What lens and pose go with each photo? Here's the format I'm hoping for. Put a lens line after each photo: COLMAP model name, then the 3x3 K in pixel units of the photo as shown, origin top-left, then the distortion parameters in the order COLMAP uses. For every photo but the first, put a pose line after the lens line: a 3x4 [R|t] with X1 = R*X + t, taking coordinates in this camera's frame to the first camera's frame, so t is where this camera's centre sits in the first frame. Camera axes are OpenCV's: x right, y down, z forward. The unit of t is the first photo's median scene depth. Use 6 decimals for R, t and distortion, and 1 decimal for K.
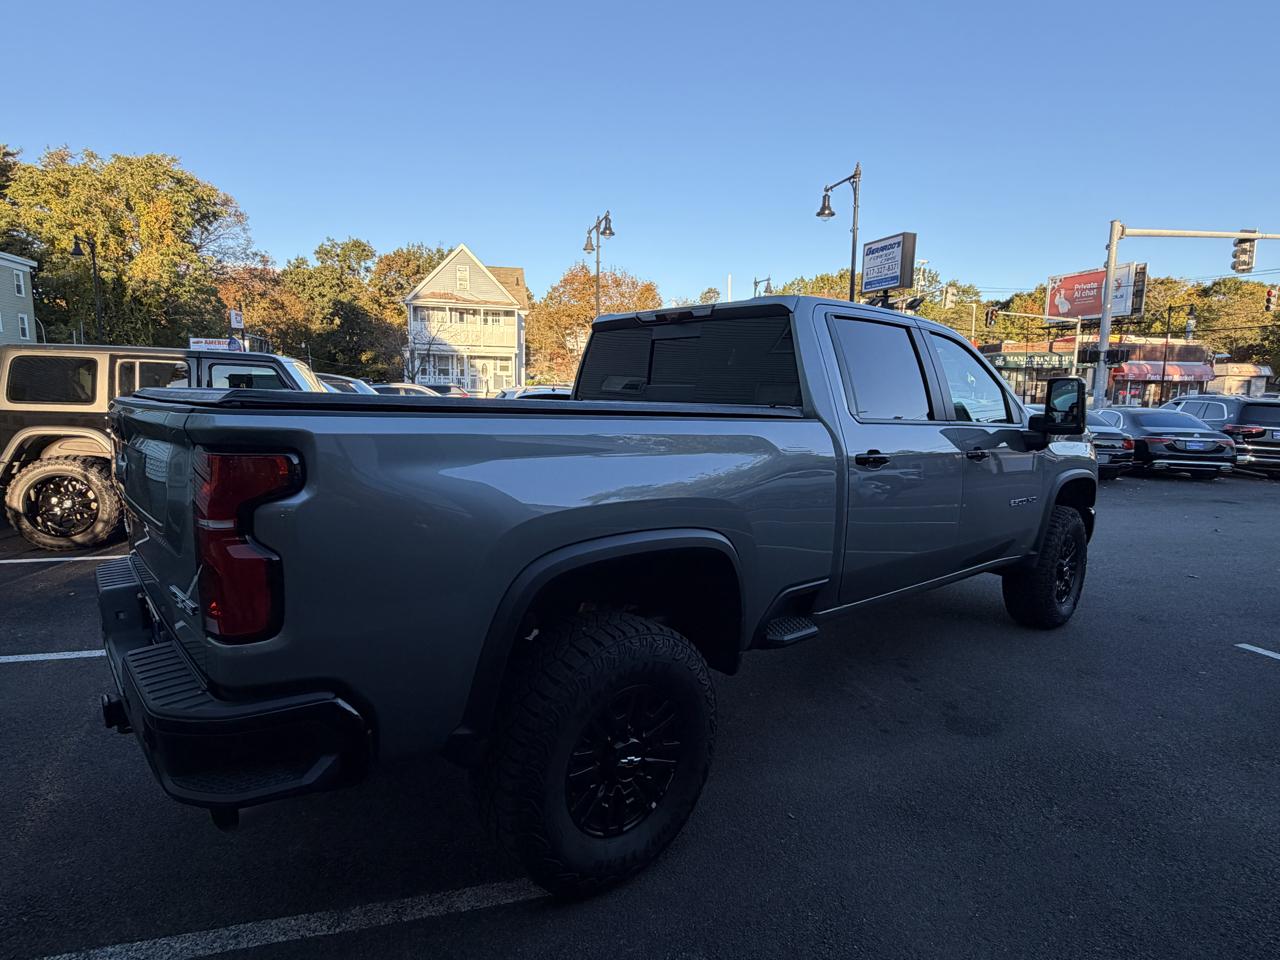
lens RADIAL K [[692.7, 0, 637.1], [0, 692.7, 477.2], [0, 0, 1]] dist [-0.000738, -0.000053]
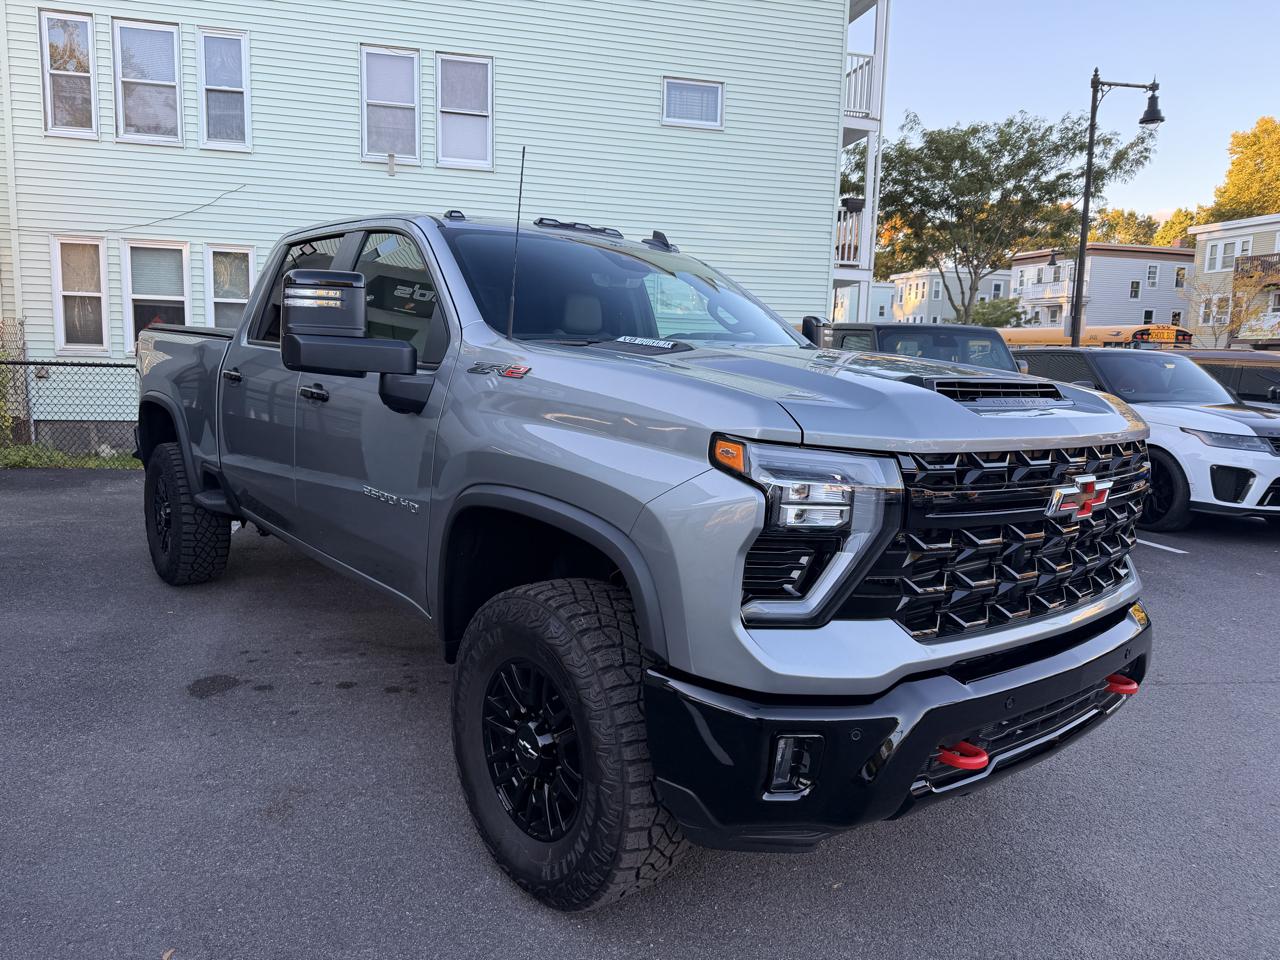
lens RADIAL K [[899.0, 0, 644.2], [0, 899.0, 479.7], [0, 0, 1]] dist [0.047581, -0.065125]
pose [[-0.014718, 0.117497, -0.992964, 0.252191], [-0.160363, 0.979939, 0.118333, -0.019710], [0.986948, 0.160976, 0.004420, 0.236658]]
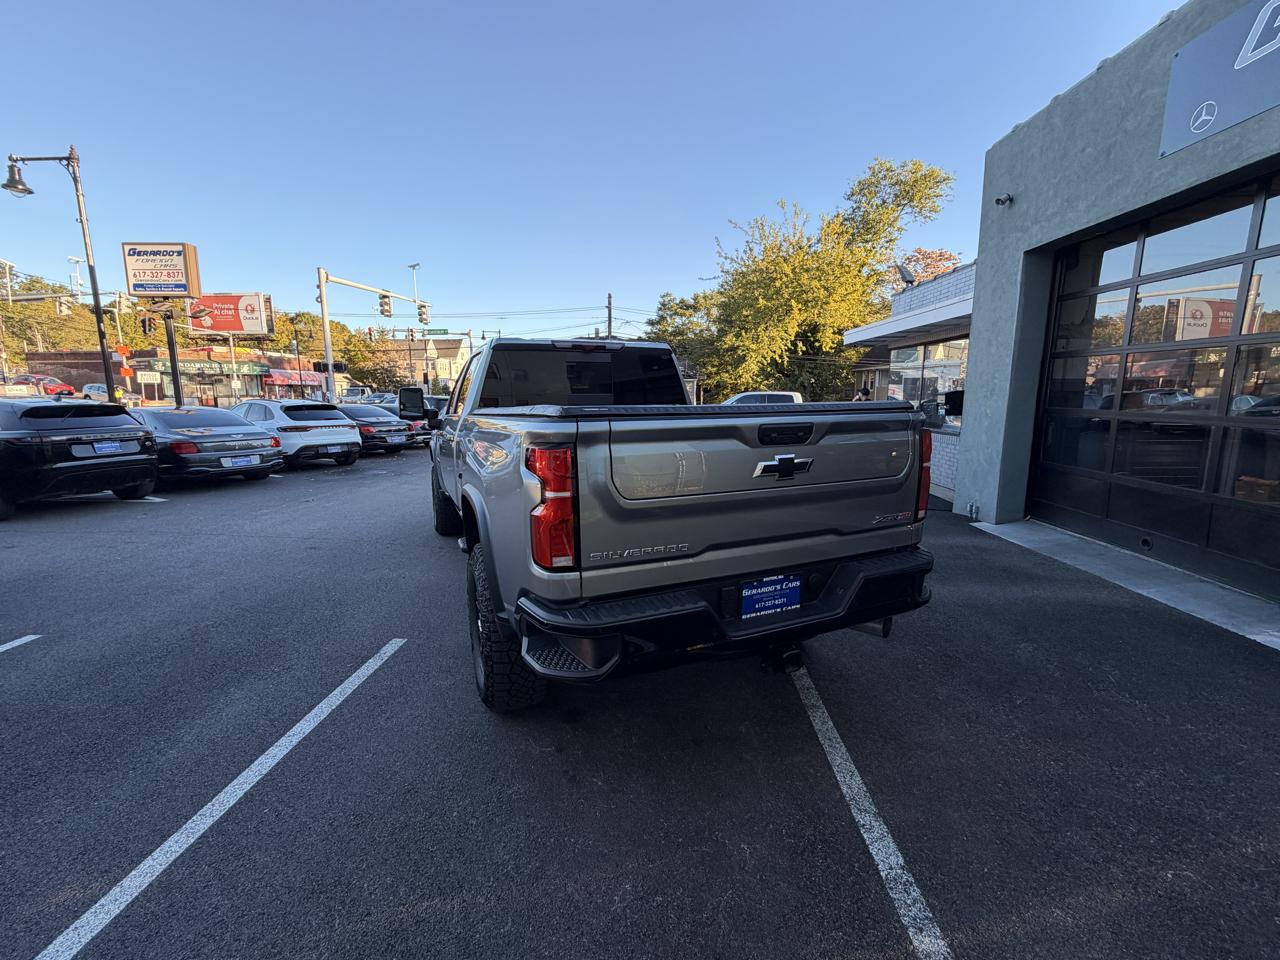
lens RADIAL K [[538.7, 0, 639.6], [0, 538.7, 479.3], [0, 0, 1]] dist [-0.001484, 0.000464]
pose [[0.301819, -0.163069, 0.939316, -0.171060], [0.128794, 0.983205, 0.129305, -0.014937], [-0.944626, 0.081952, 0.317752, 0.092202]]
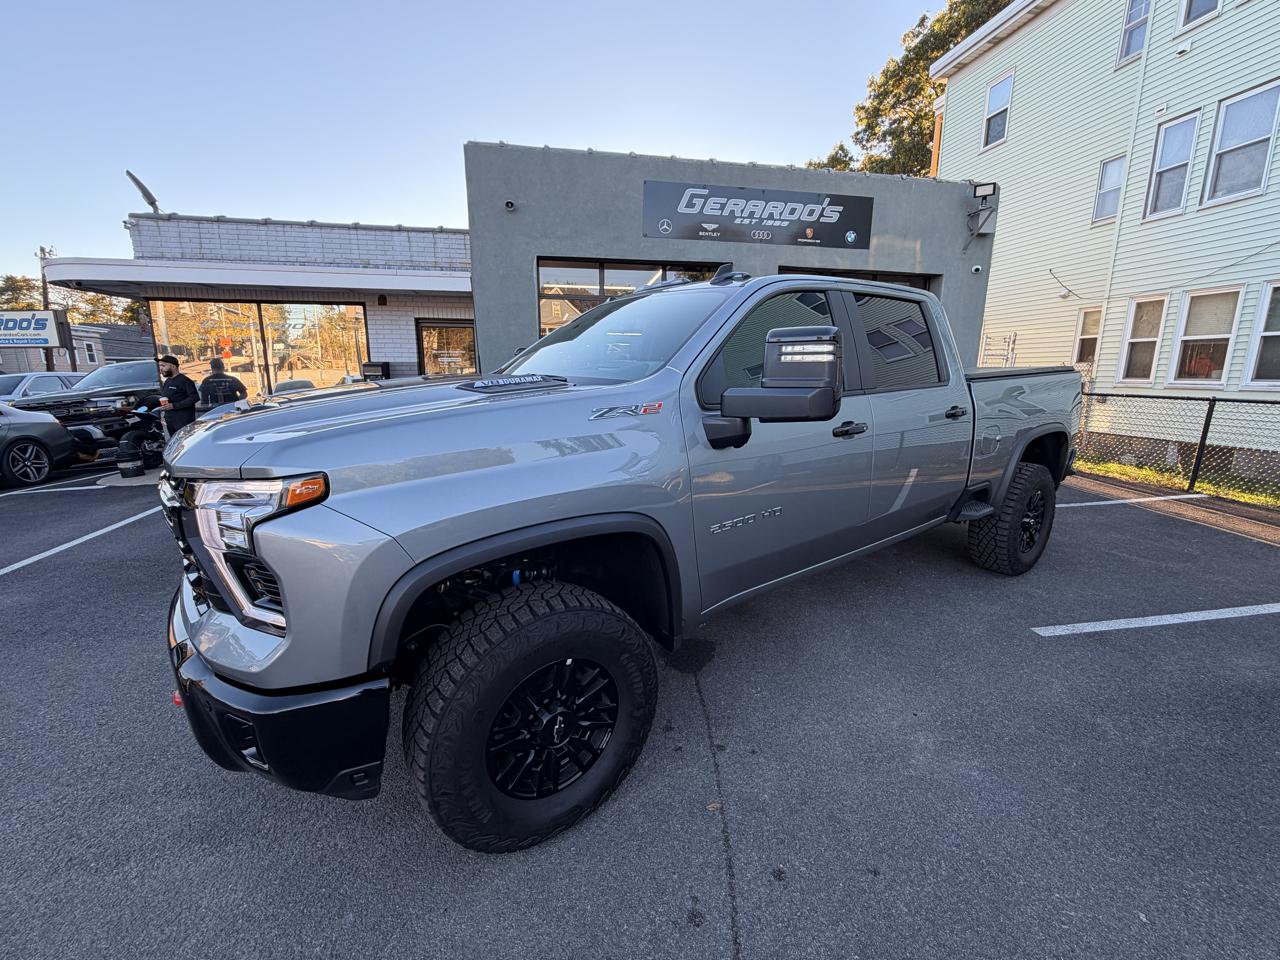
lens RADIAL K [[538.7, 0, 639.5], [0, 538.7, 478.9], [0, 0, 1]] dist [-0.001484, 0.000464]
pose [[-0.995578, -0.032216, 0.088236, 0.059905], [-0.002034, 0.946522, 0.322634, -0.043260], [-0.093912, 0.321028, -0.942402, 0.364422]]
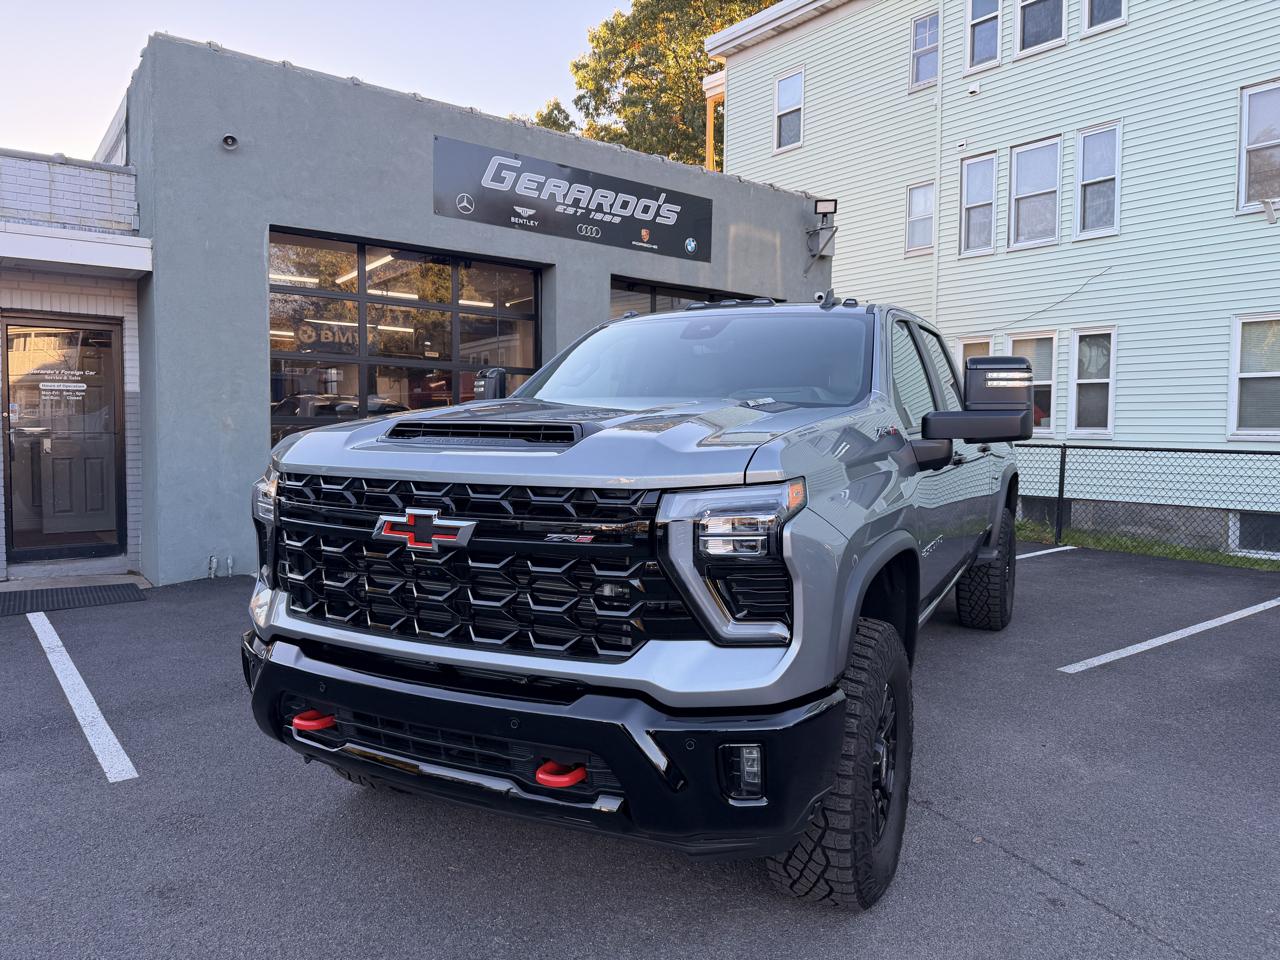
lens RADIAL K [[899.0, 0, 646.7], [0, 899.0, 475.8], [0, 0, 1]] dist [0.047581, -0.065125]
pose [[-0.926259, 0.000614, -0.376887, 0.161383], [-0.068508, 0.983065, 0.169969, -0.040593], [0.370609, 0.183255, -0.910531, 0.399220]]
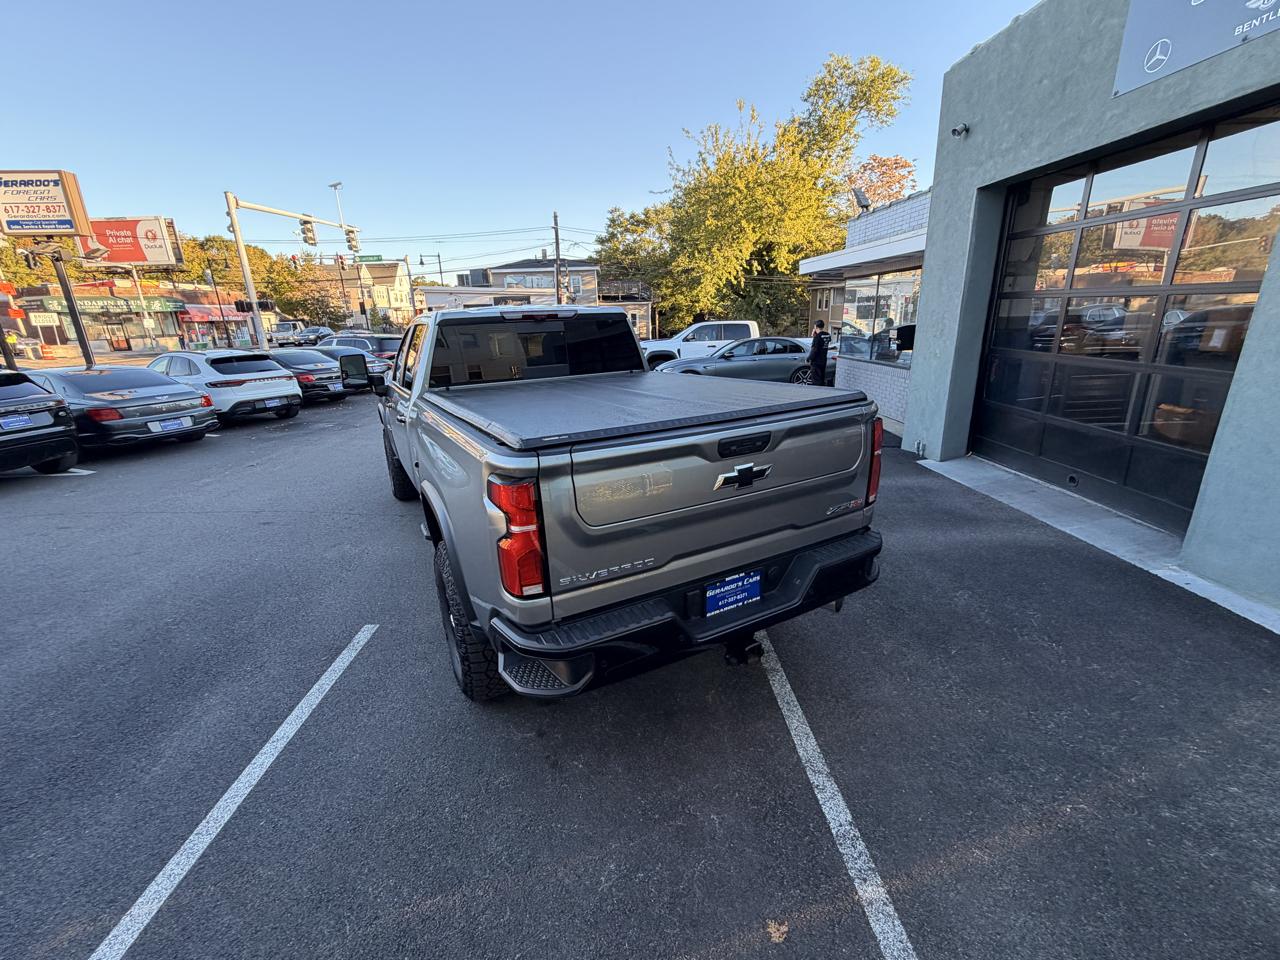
lens RADIAL K [[538.7, 0, 639.5], [0, 538.7, 479.4], [0, 0, 1]] dist [-0.001484, 0.000464]
pose [[0.221343, -0.305356, 0.926156, -0.168390], [0.159928, 0.948221, 0.274410, -0.030830], [-0.961993, 0.087379, 0.258717, 0.091073]]
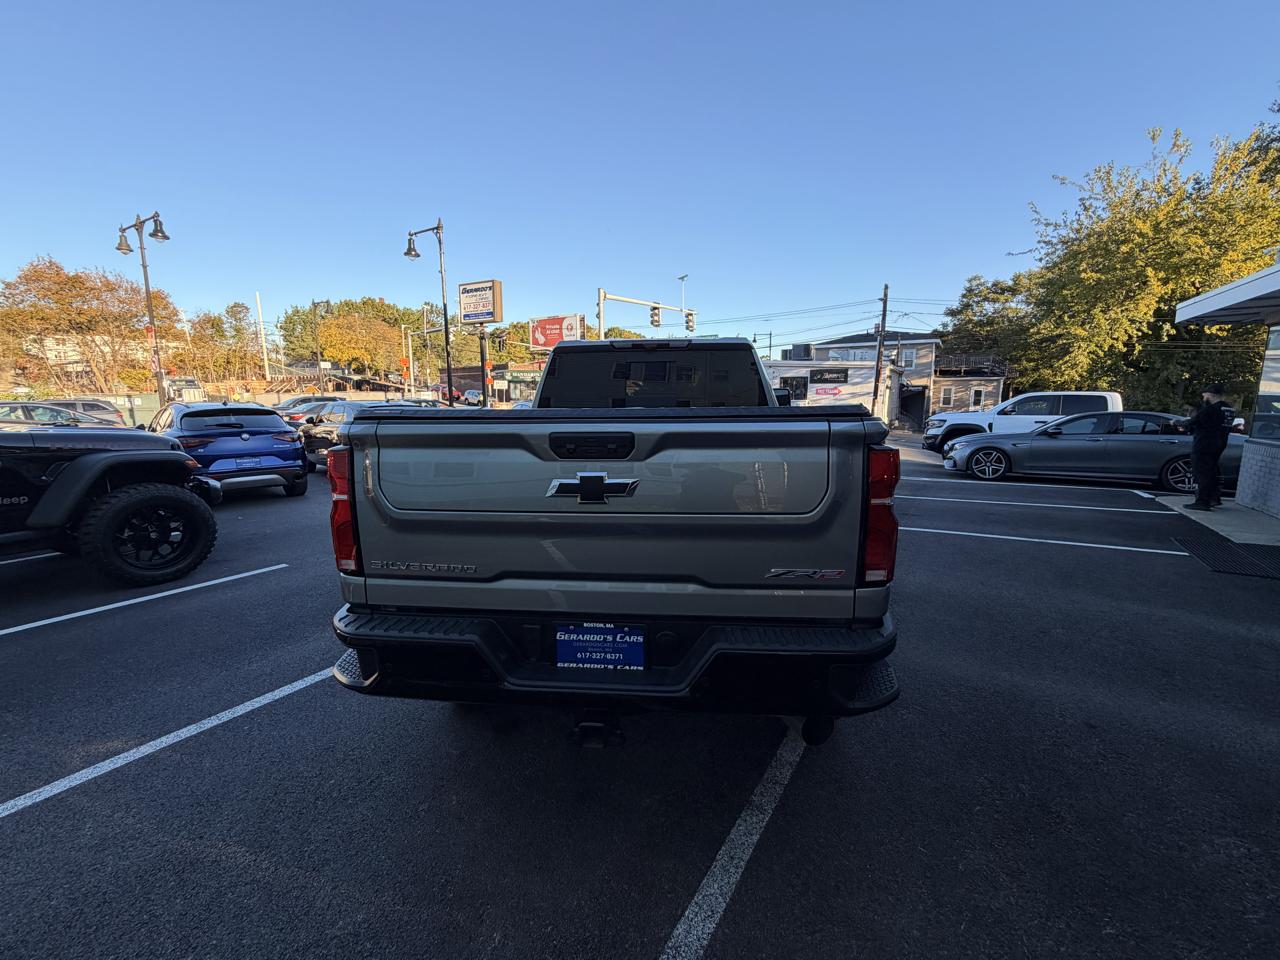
lens RADIAL K [[538.7, 0, 639.0], [0, 538.7, 478.7], [0, 0, 1]] dist [-0.001484, 0.000464]
pose [[0.729016, -0.119859, 0.673921, -0.118886], [0.103924, 0.992517, 0.064102, -0.006726], [-0.676561, 0.023305, 0.736018, 0.038297]]
